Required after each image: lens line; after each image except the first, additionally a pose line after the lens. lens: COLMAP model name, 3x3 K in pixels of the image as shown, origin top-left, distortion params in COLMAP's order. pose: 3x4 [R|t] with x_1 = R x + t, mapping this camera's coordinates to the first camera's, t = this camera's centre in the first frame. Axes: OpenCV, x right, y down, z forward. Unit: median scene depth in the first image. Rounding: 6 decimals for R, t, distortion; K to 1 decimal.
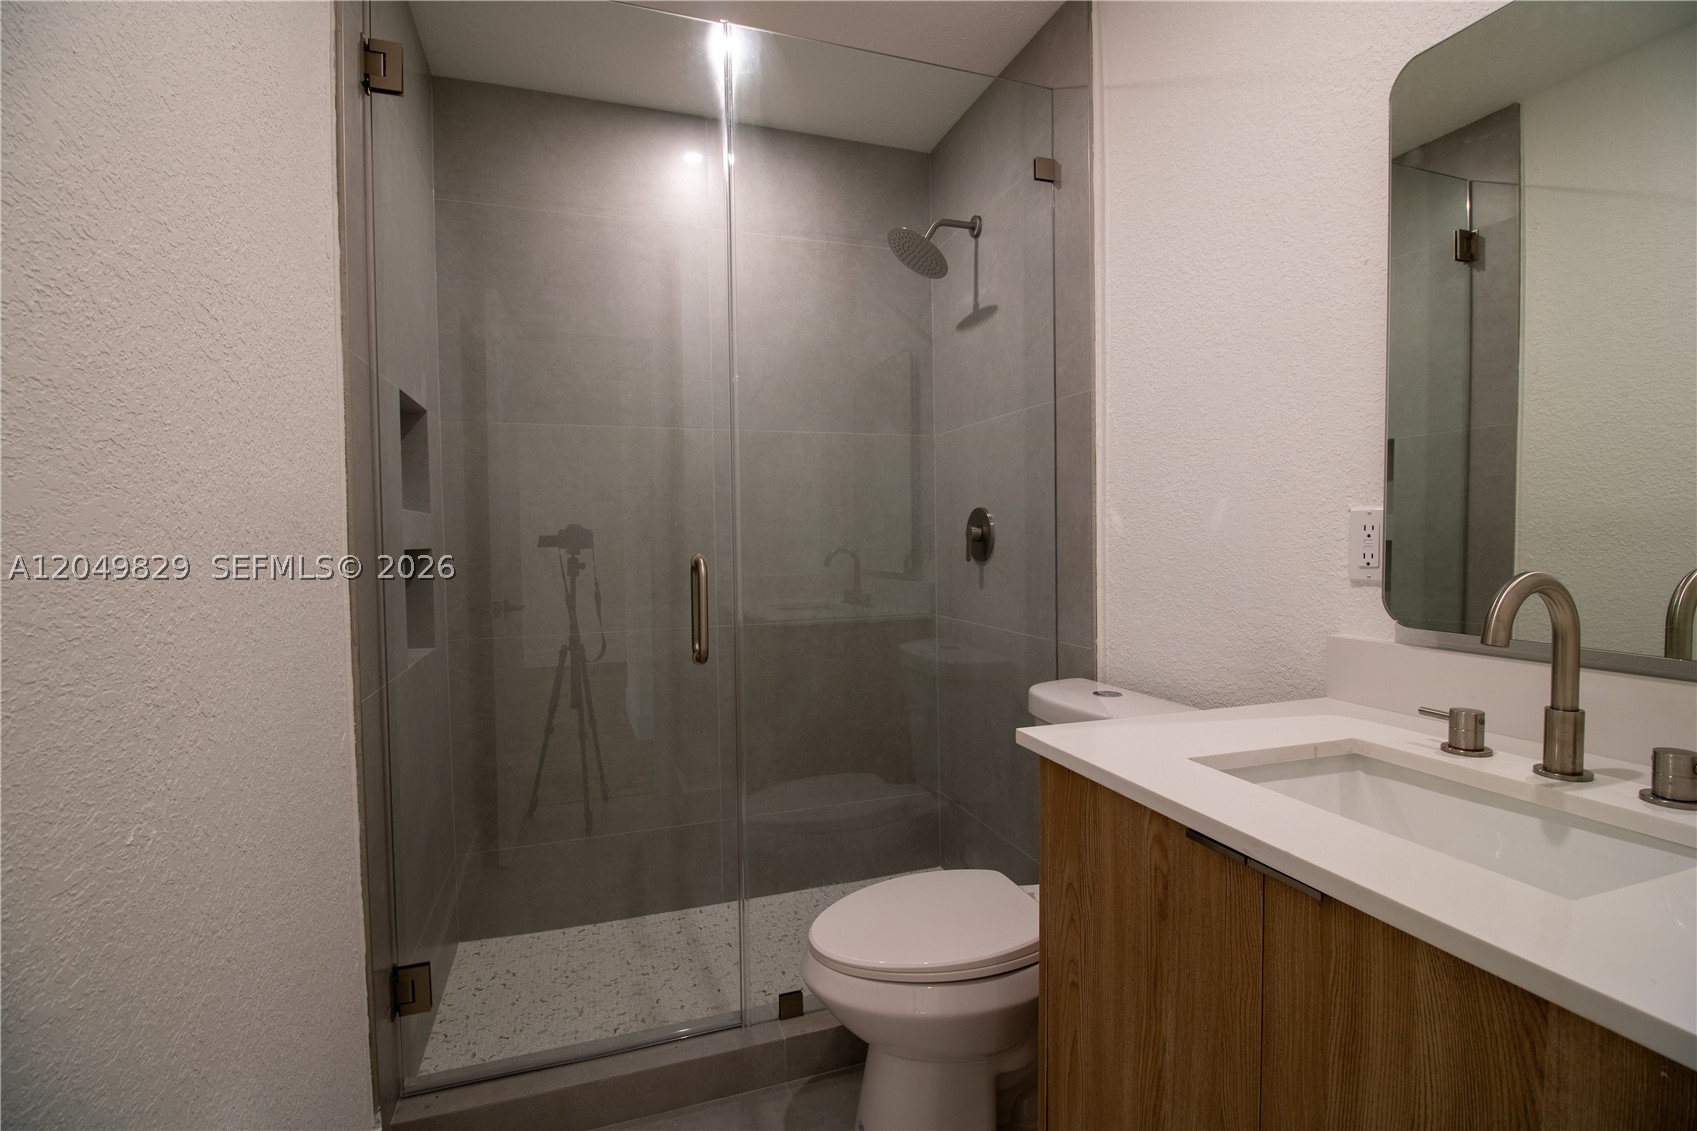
lens RADIAL K [[785.4, 0, 860.4], [0, 785.4, 560.2], [0, 0, 1]] dist [-0.001680, -0.011417]
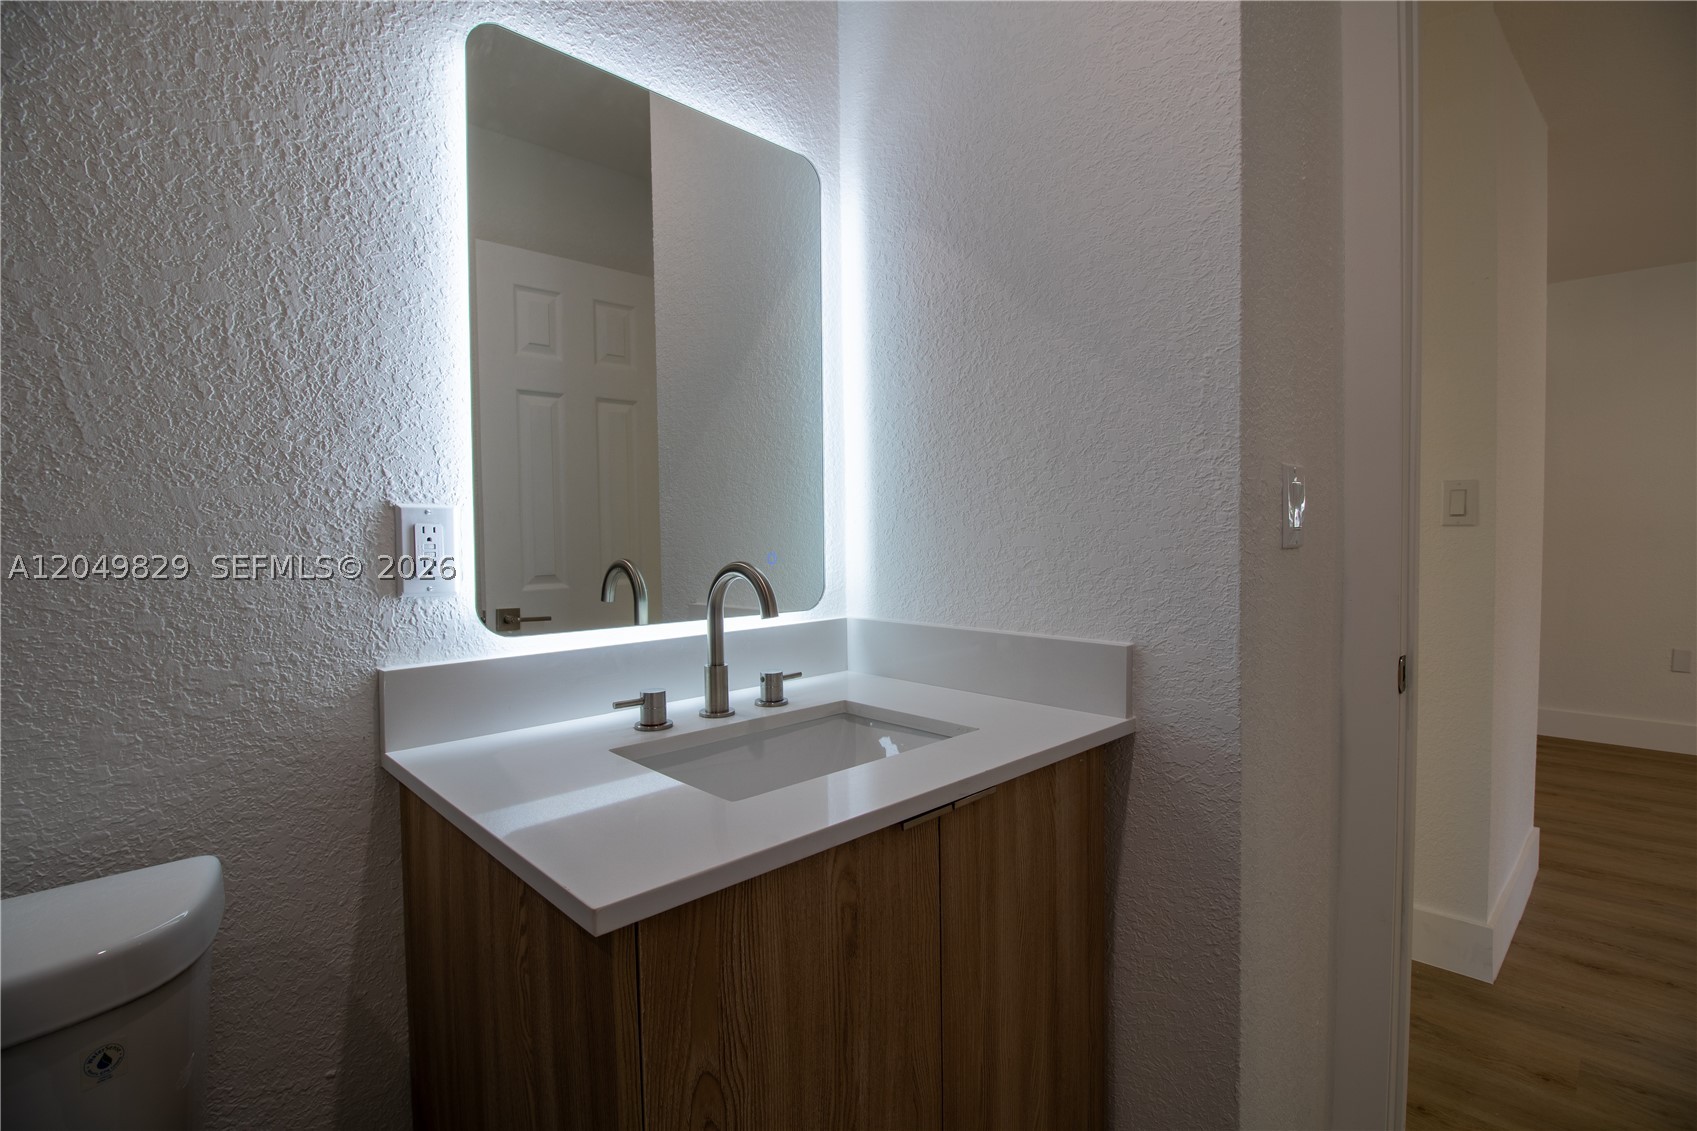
lens RADIAL K [[788.2, 0, 859.2], [0, 788.2, 559.6], [0, 0, 1]] dist [-0.000225, -0.013076]
pose [[-0.427338, -0.014275, 0.903979, -0.424234], [0.043110, 0.998416, 0.036146, -0.029208], [-0.903063, 0.054417, -0.426046, 1.335296]]
